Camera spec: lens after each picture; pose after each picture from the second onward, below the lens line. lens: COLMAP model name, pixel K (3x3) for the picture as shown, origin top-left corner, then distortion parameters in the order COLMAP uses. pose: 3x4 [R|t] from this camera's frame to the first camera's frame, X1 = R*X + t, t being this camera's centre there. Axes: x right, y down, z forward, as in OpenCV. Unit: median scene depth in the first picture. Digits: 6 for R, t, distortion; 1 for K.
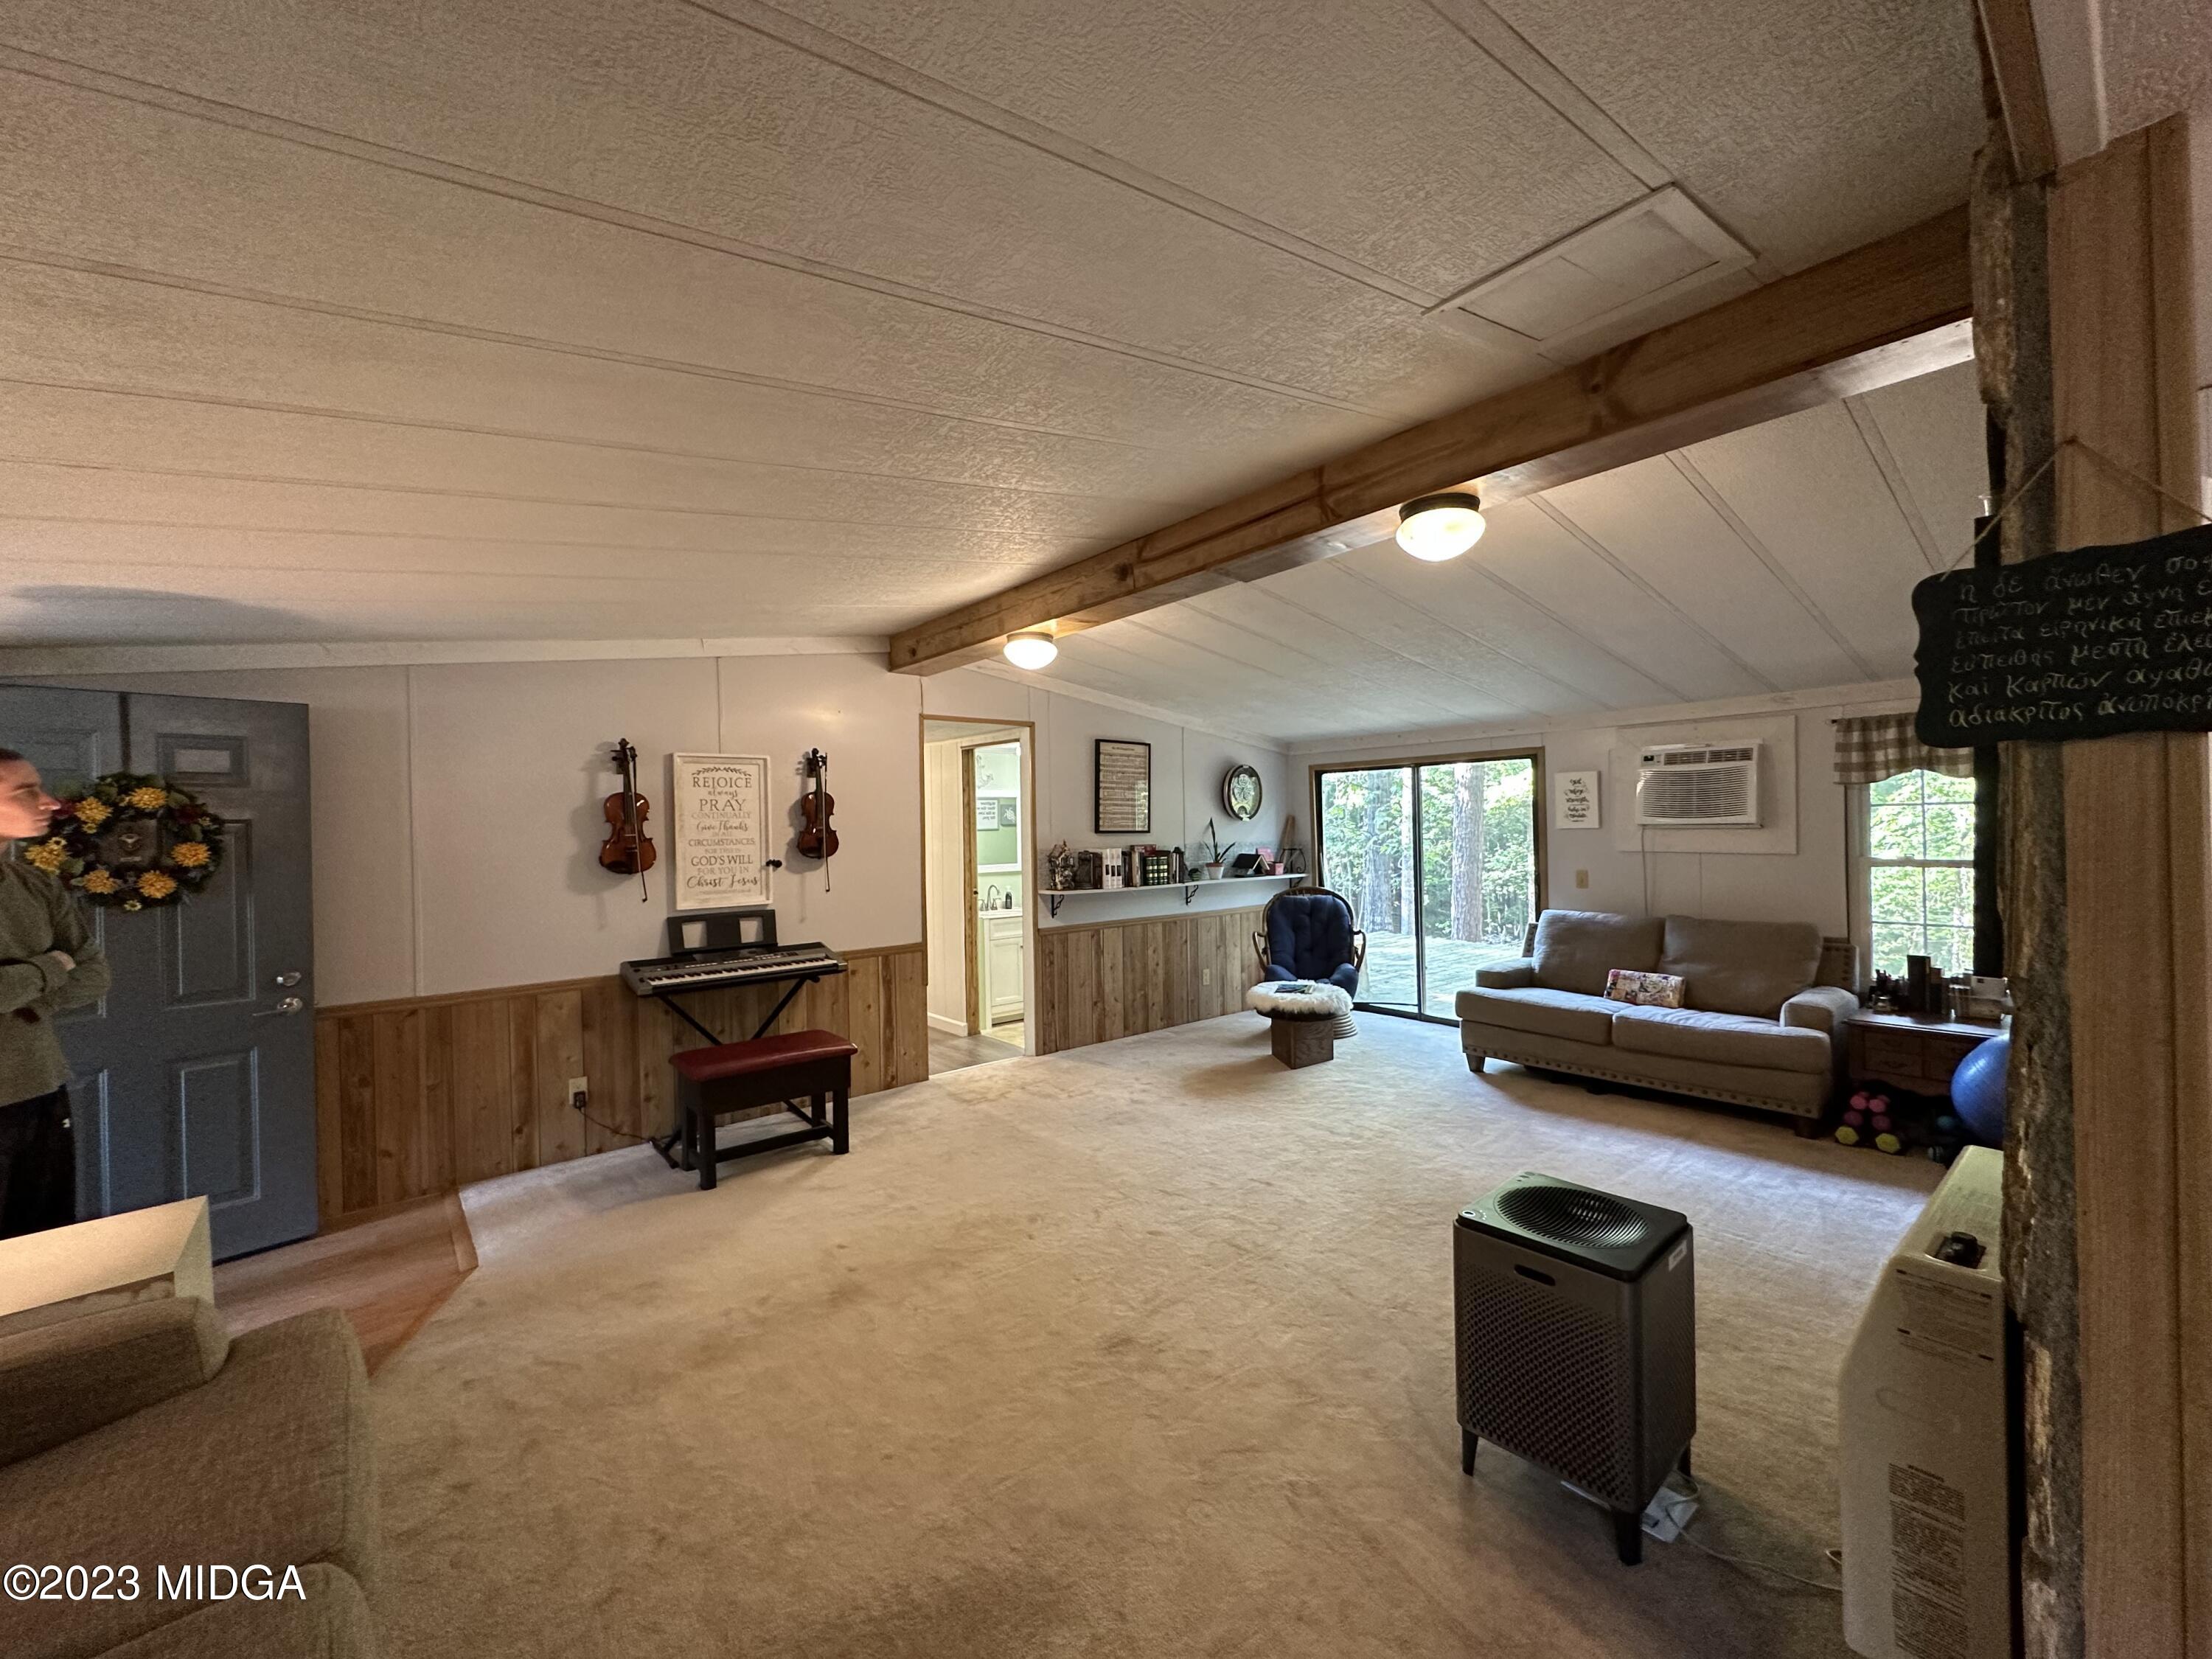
lens RADIAL K [[881.9, 0, 1106.0], [0, 881.9, 829.5], [0, 0, 1]] dist [-0.001980, -0.000185]
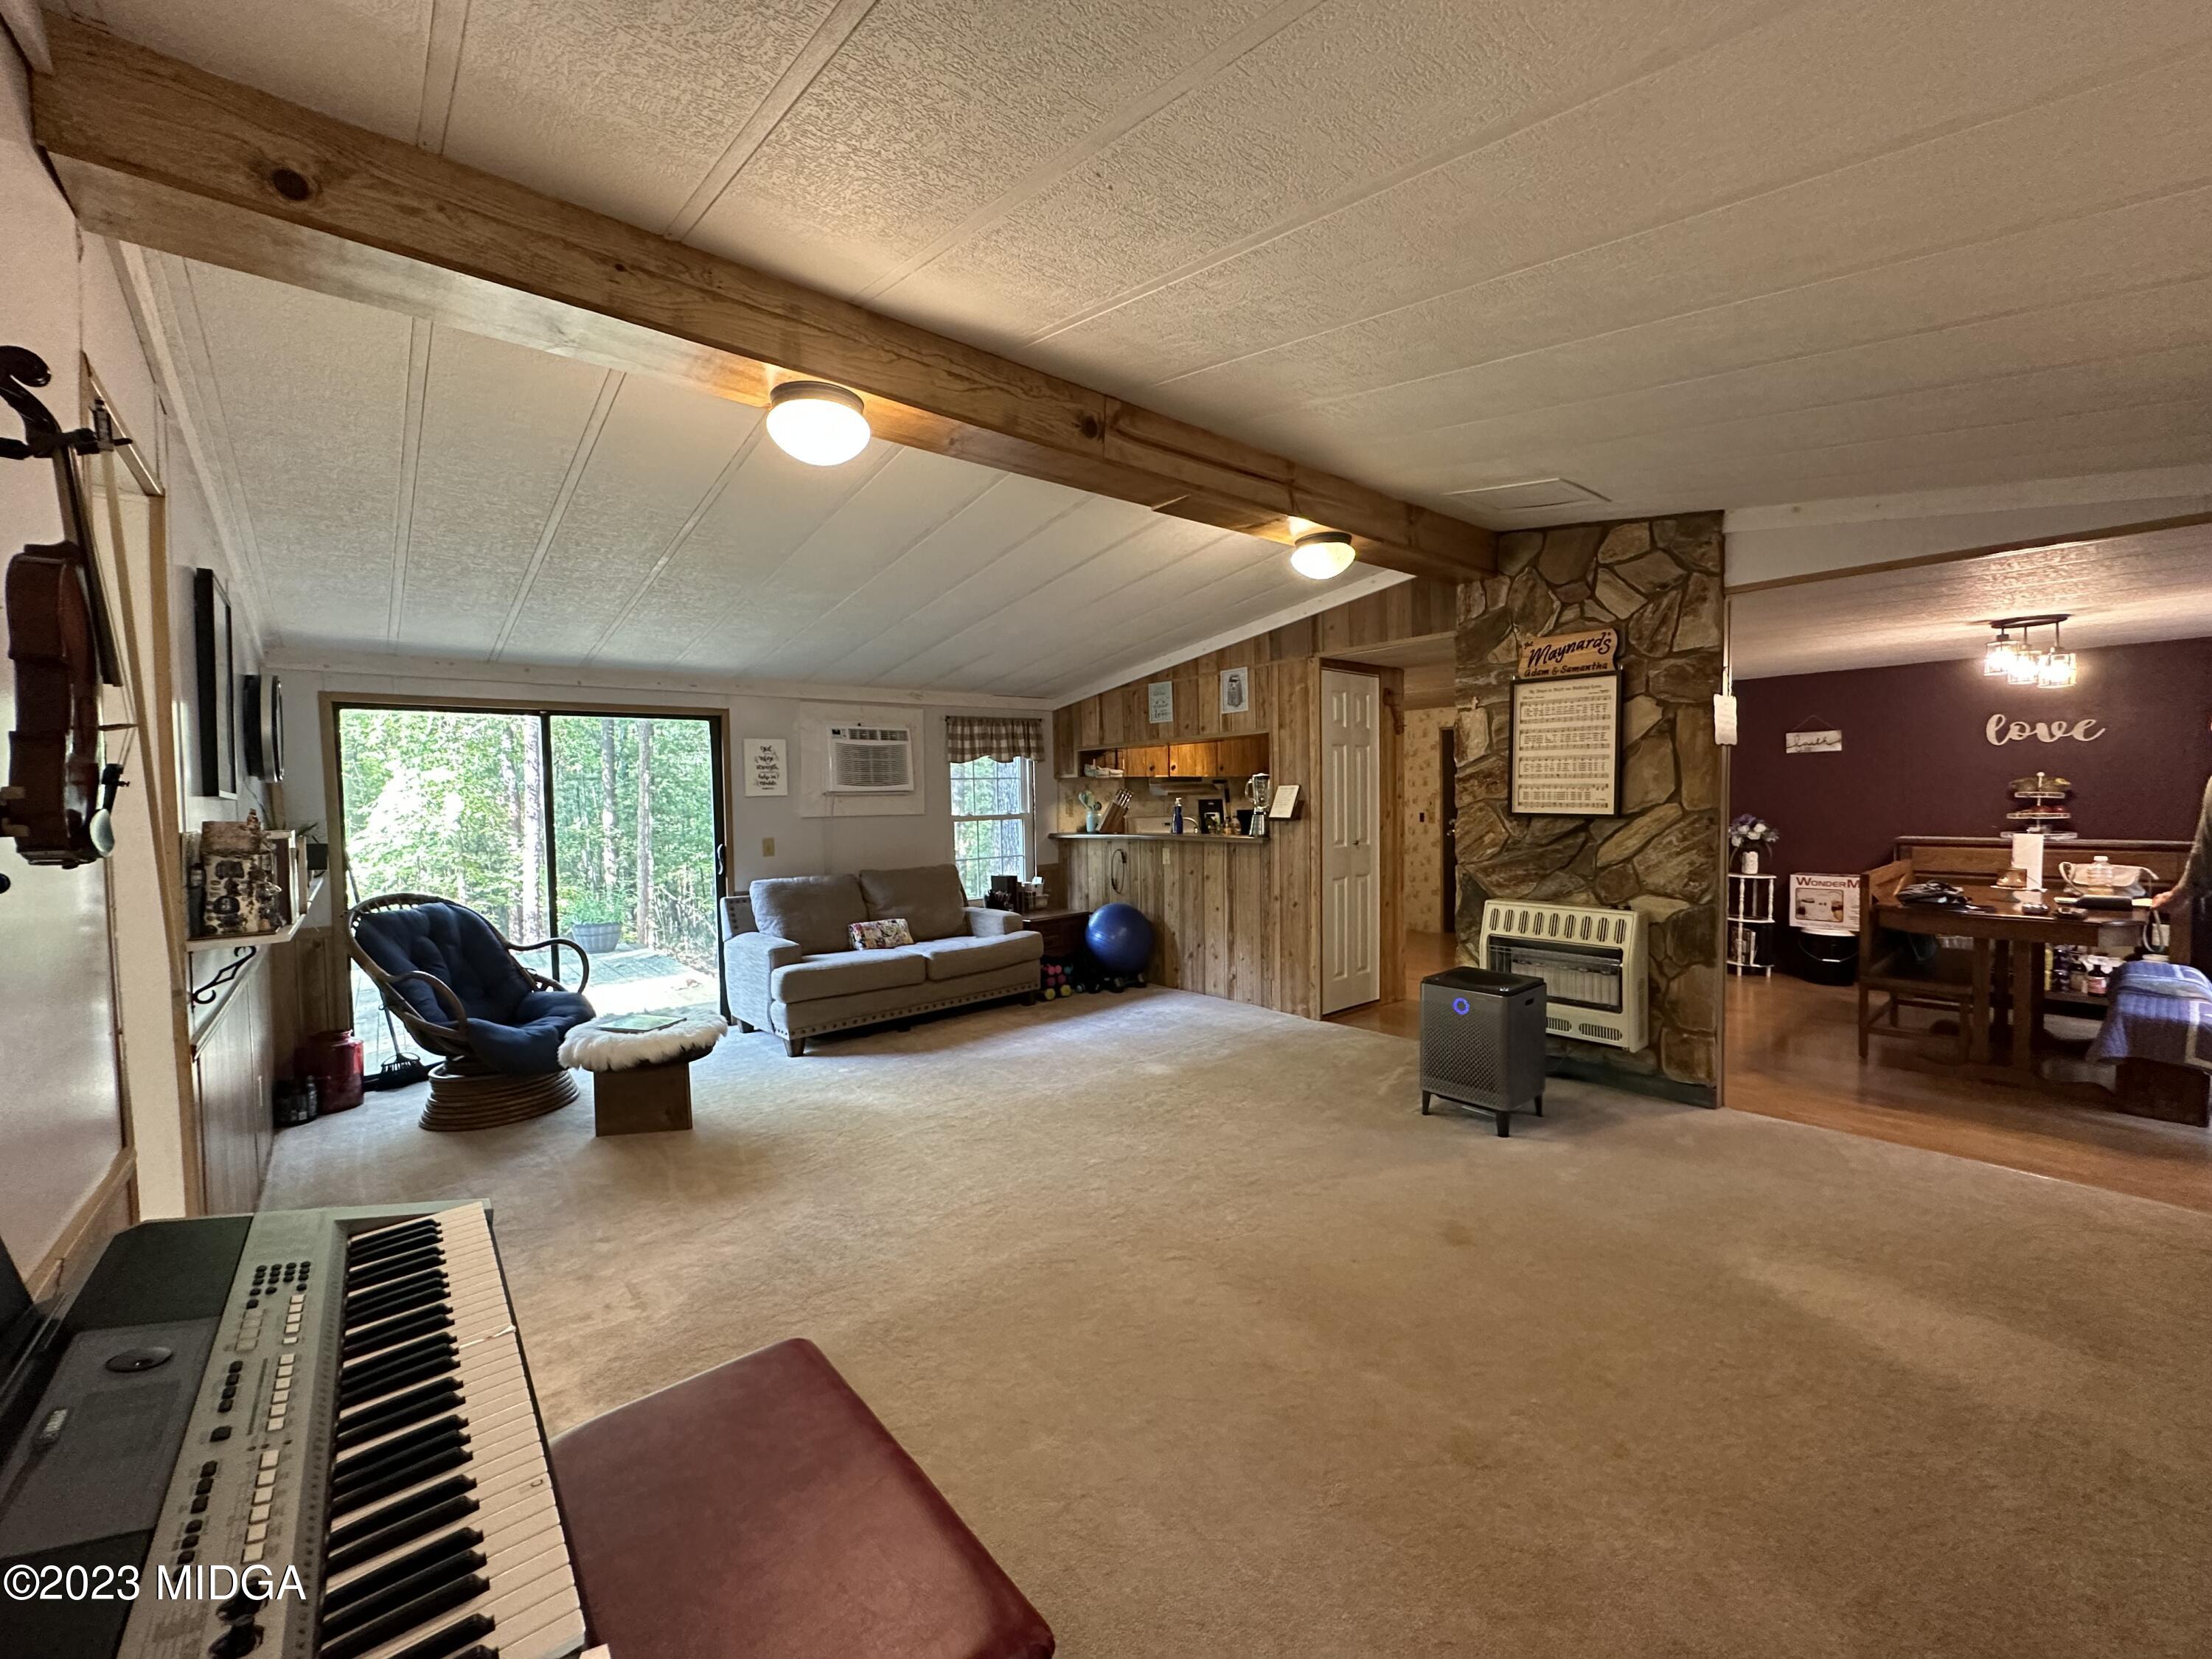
lens RADIAL K [[881.9, 0, 1106.0], [0, 881.9, 829.5], [0, 0, 1]] dist [-0.001980, -0.000185]
pose [[-0.001099, -0.025115, 0.999684, -0.515483], [0.021392, 0.999455, 0.025133, 0.022145], [-0.999771, 0.021413, -0.000561, 0.694181]]
